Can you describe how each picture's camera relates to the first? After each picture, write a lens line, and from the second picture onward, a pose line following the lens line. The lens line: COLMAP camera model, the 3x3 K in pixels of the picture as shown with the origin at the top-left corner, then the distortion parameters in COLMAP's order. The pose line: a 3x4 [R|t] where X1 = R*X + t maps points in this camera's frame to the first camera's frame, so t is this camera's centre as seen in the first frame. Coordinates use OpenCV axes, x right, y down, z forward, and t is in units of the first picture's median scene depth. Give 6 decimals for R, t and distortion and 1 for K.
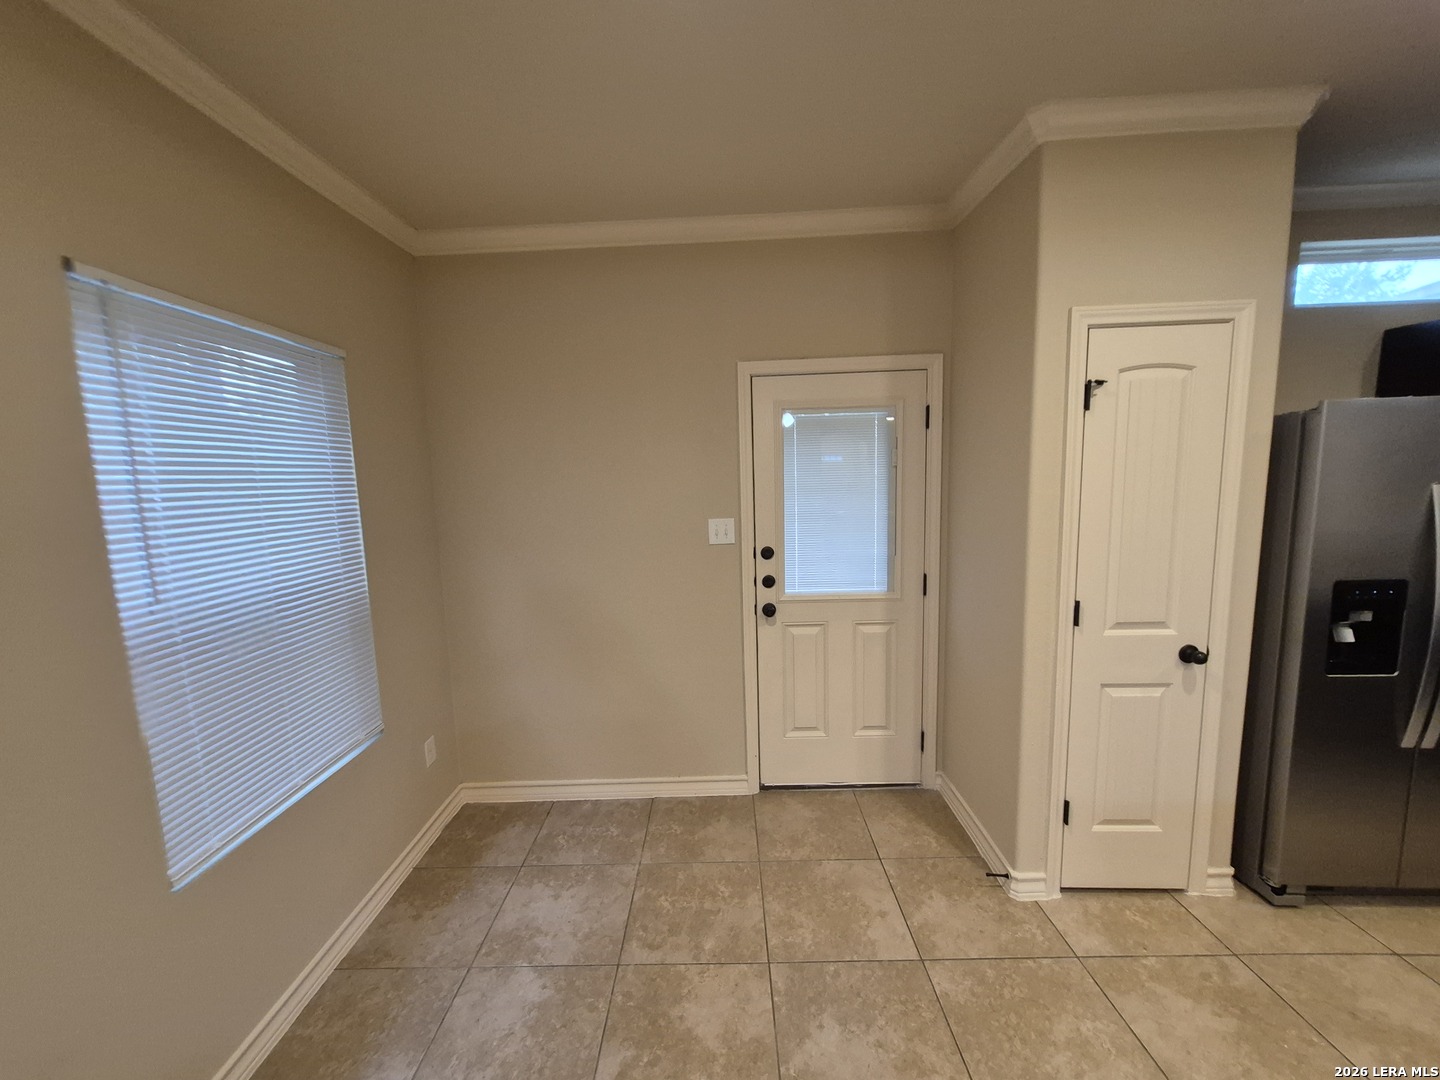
lens RADIAL K [[559.4, 0, 715.7], [0, 559.4, 563.1], [0, 0, 1]] dist [-0.000195, -0.000046]
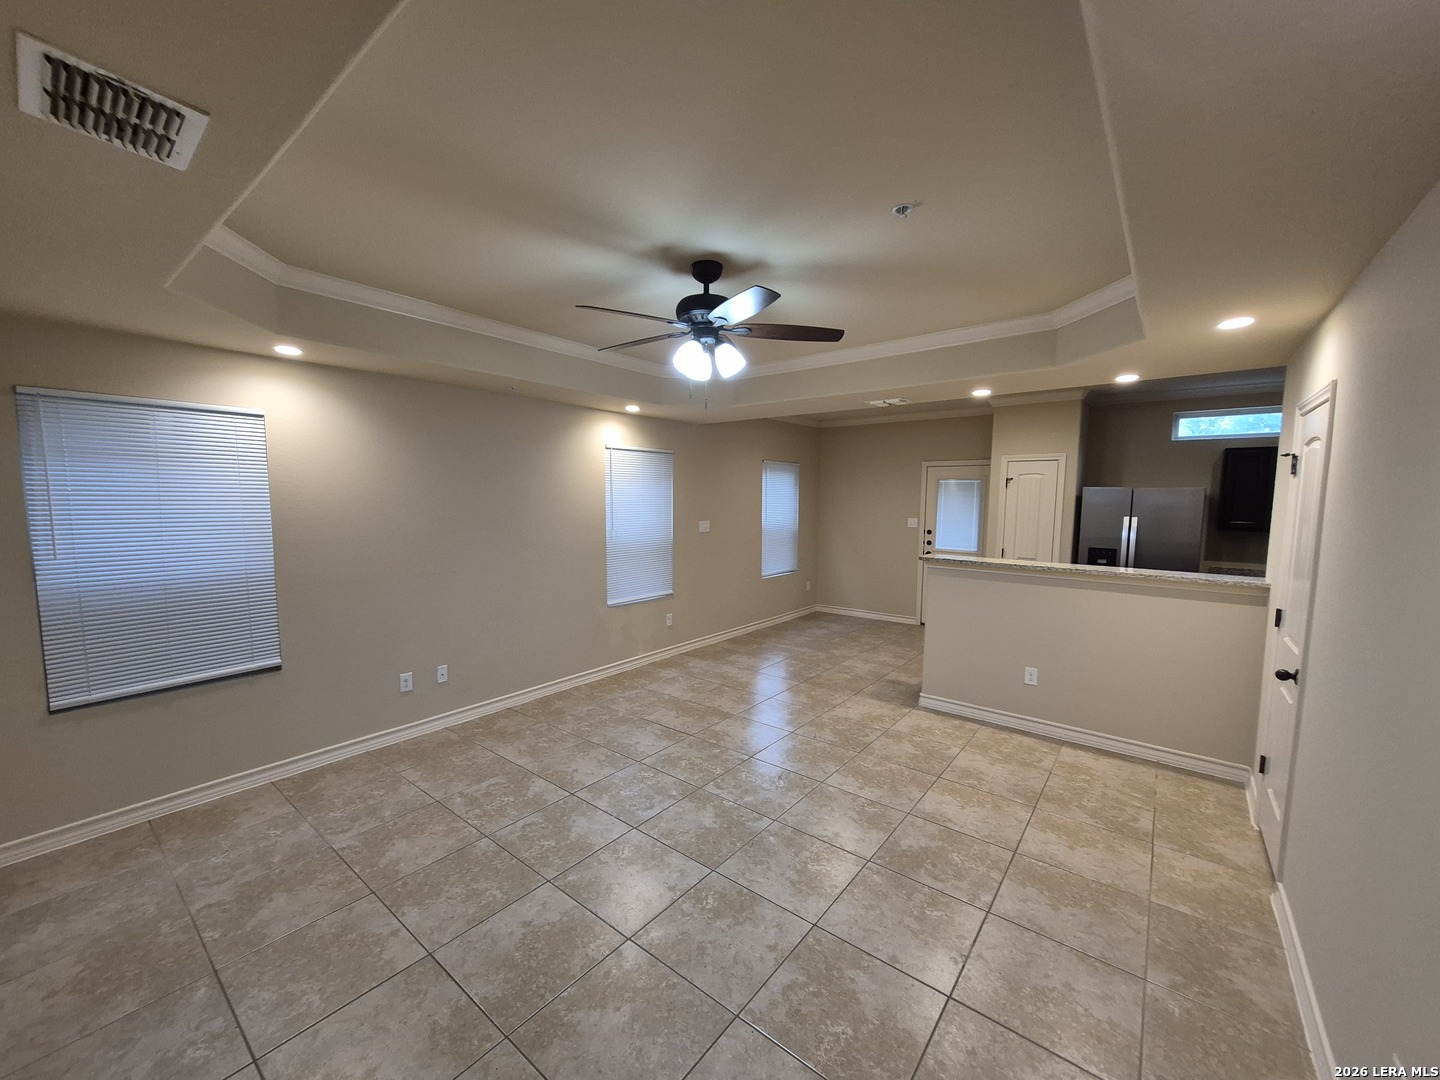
lens RADIAL K [[559.4, 0, 715.7], [0, 559.4, 563.1], [0, 0, 1]] dist [-0.000195, -0.000046]
pose [[0.791435, 0.105946, -0.602002, 0.921644], [-0.125305, 0.992069, 0.009859, 0.234120], [0.598273, 0.067631, 0.798433, -1.764458]]
